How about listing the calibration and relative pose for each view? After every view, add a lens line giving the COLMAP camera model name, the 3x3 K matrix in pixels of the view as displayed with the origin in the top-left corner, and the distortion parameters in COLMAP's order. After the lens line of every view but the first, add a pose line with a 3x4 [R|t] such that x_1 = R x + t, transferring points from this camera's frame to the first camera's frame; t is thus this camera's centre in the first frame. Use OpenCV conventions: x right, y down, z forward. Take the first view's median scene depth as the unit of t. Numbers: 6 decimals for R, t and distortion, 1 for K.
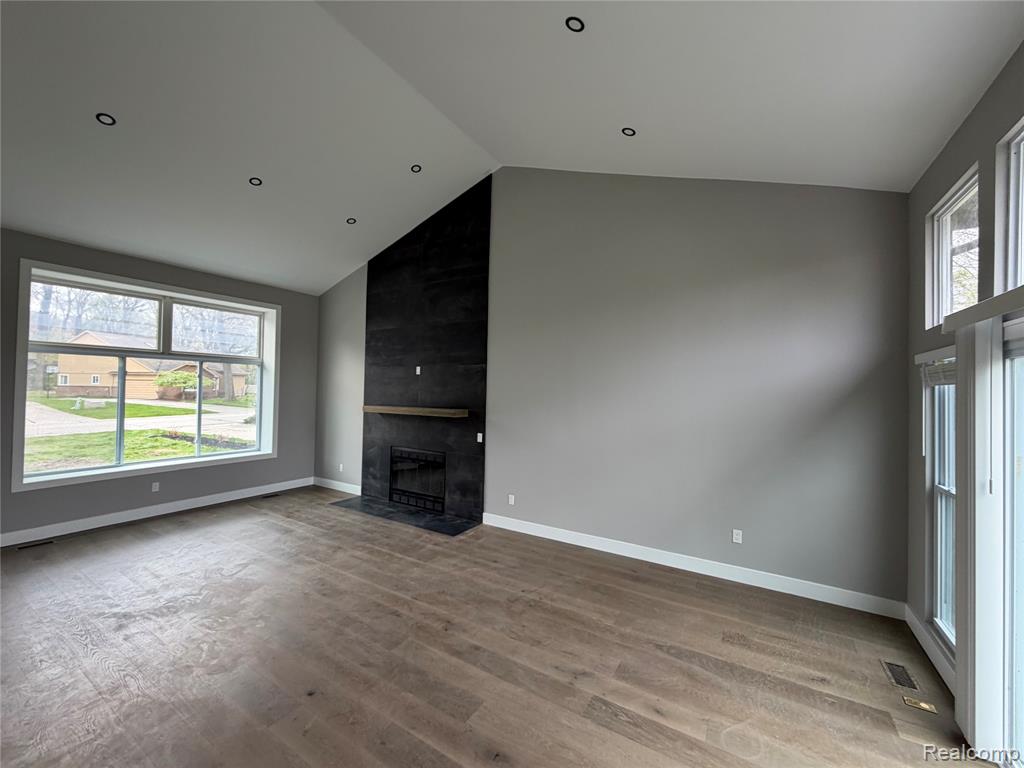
lens RADIAL K [[407.1, 0, 512.0], [0, 407.1, 384.0], [0, 0, 1]] dist [-0.000103, -0.000242]
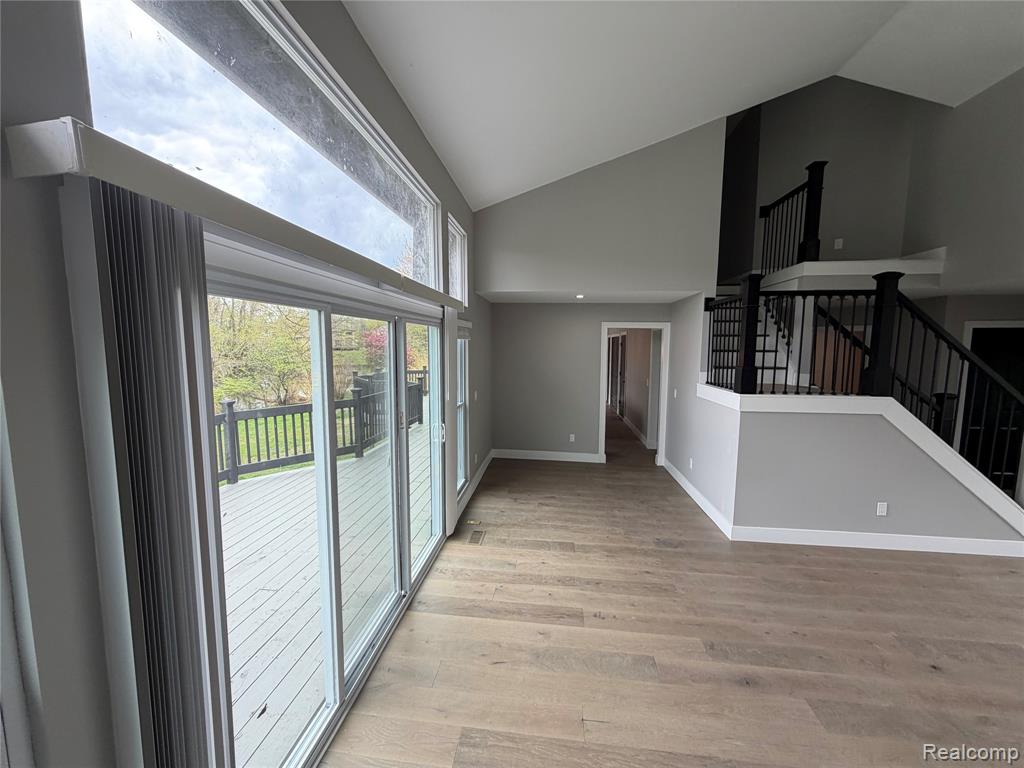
lens RADIAL K [[405.5, 0, 506.5], [0, 405.5, 384.6], [0, 0, 1]] dist [0.001232, -0.000079]
pose [[-0.906217, 0.014365, -0.422568, 0.384654], [-0.018362, 0.997143, 0.073274, 0.007133], [0.422413, 0.074161, -0.903364, 0.624759]]
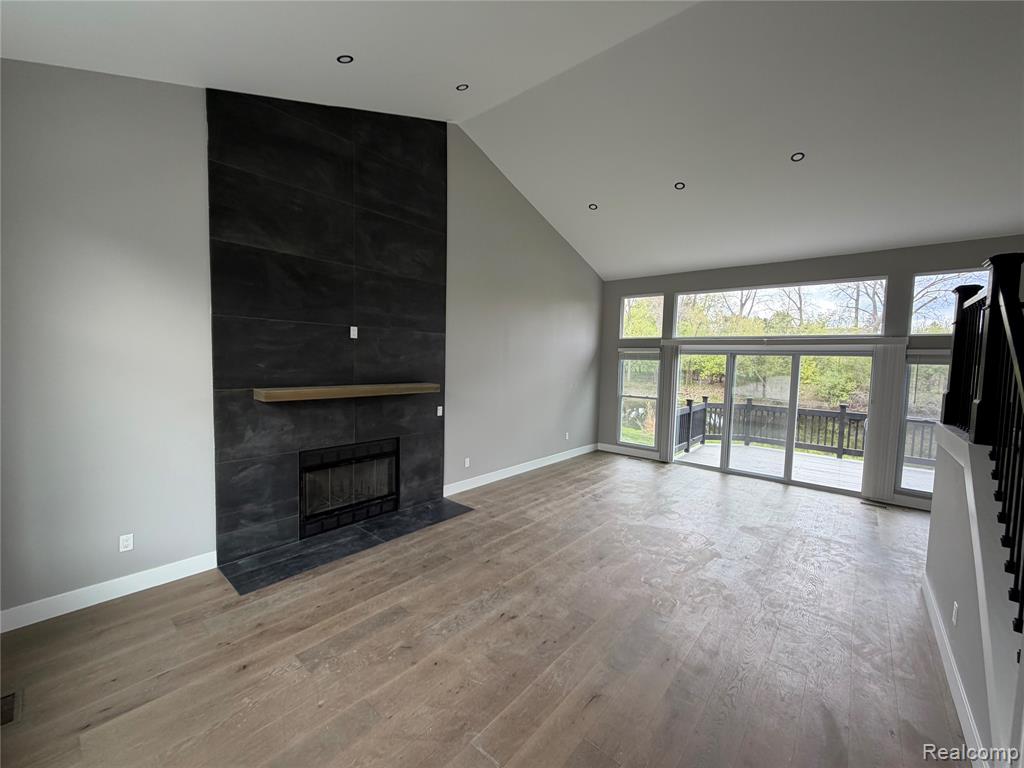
lens RADIAL K [[405.5, 0, 506.5], [0, 405.5, 384.6], [0, 0, 1]] dist [0.001232, -0.000079]
pose [[0.164935, -0.077426, 0.983261, -1.004085], [-0.040477, 0.995543, 0.085183, -0.016159], [-0.985473, -0.053850, 0.161066, 0.722711]]
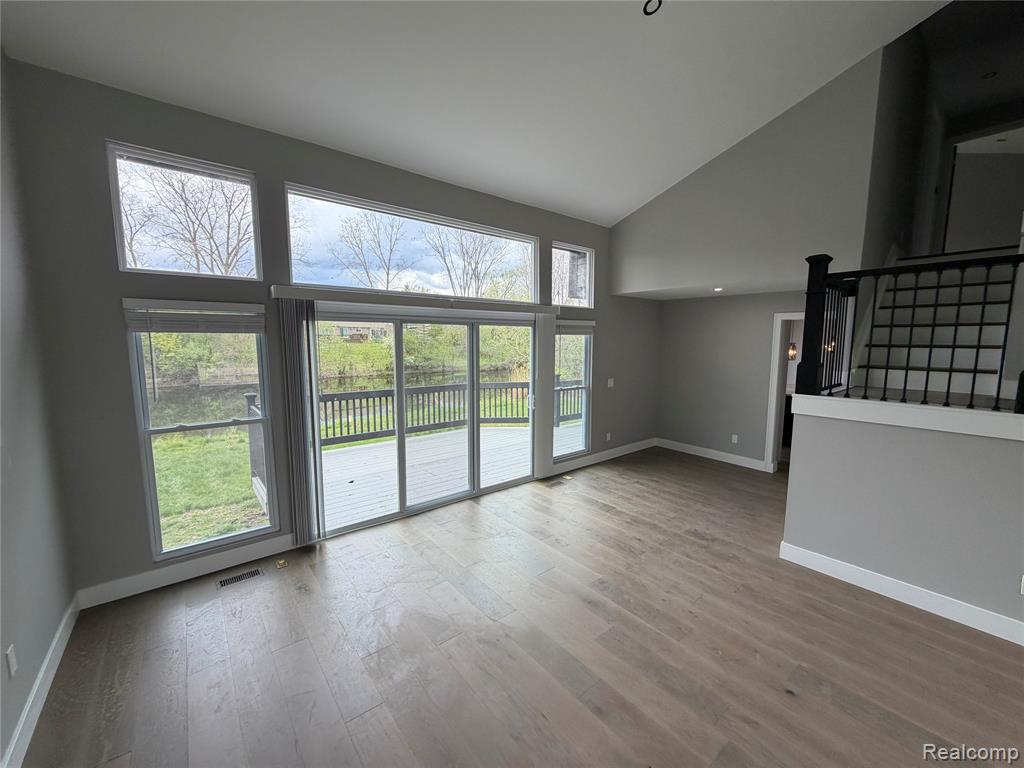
lens RADIAL K [[407.1, 0, 512.0], [0, 407.1, 384.0], [0, 0, 1]] dist [-0.000103, -0.000242]
pose [[-0.942122, -0.059722, 0.329908, -0.077001], [-0.028542, 0.994721, 0.098563, 0.004026], [-0.334053, 0.083442, -0.938854, 0.888152]]
